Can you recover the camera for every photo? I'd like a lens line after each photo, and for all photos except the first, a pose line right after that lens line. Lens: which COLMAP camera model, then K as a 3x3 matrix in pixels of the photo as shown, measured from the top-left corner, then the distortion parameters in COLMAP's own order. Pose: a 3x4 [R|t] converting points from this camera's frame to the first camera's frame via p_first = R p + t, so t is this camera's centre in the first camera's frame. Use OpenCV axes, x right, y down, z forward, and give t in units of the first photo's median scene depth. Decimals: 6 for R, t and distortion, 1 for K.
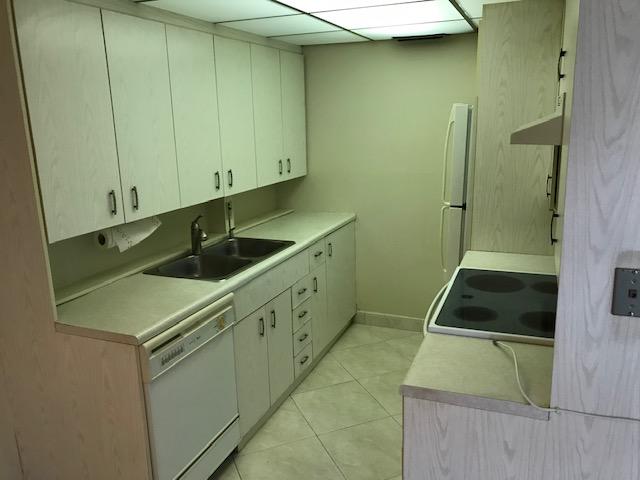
lens RADIAL K [[529.8, 0, 316.5], [0, 529.8, 240.3], [0, 0, 1]] dist [0.028274, -0.008899]
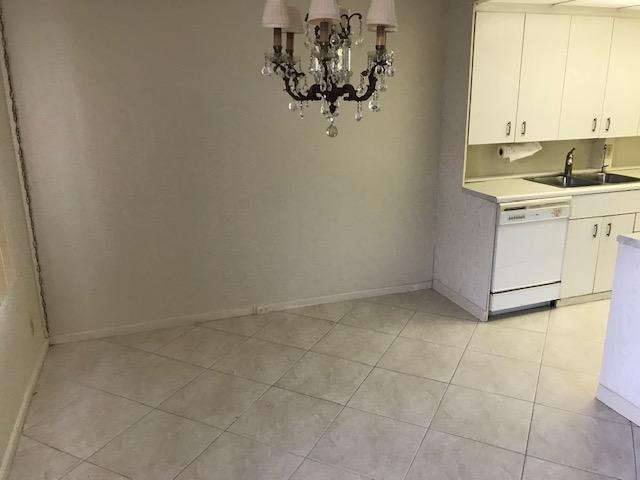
lens RADIAL K [[529.8, 0, 320.3], [0, 529.8, 237.2], [0, 0, 1]] dist [0.028274, -0.008899]
pose [[0.680924, 0.229312, -0.695528, 0.450518], [-0.179401, 0.973008, 0.145161, 0.123007], [0.710041, 0.025934, 0.703683, -0.595317]]
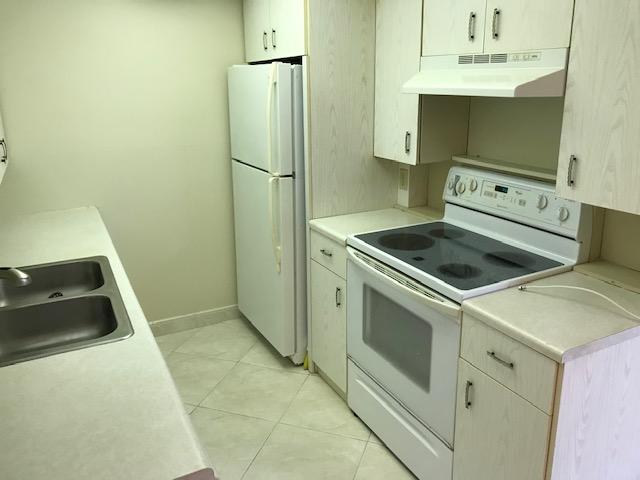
lens RADIAL K [[529.8, 0, 319.9], [0, 529.8, 237.1], [0, 0, 1]] dist [0.028274, -0.008899]
pose [[0.647272, -0.203066, 0.734713, -0.398365], [0.174071, 0.977771, 0.116891, -0.058160], [-0.742117, 0.052232, 0.668232, 0.350101]]
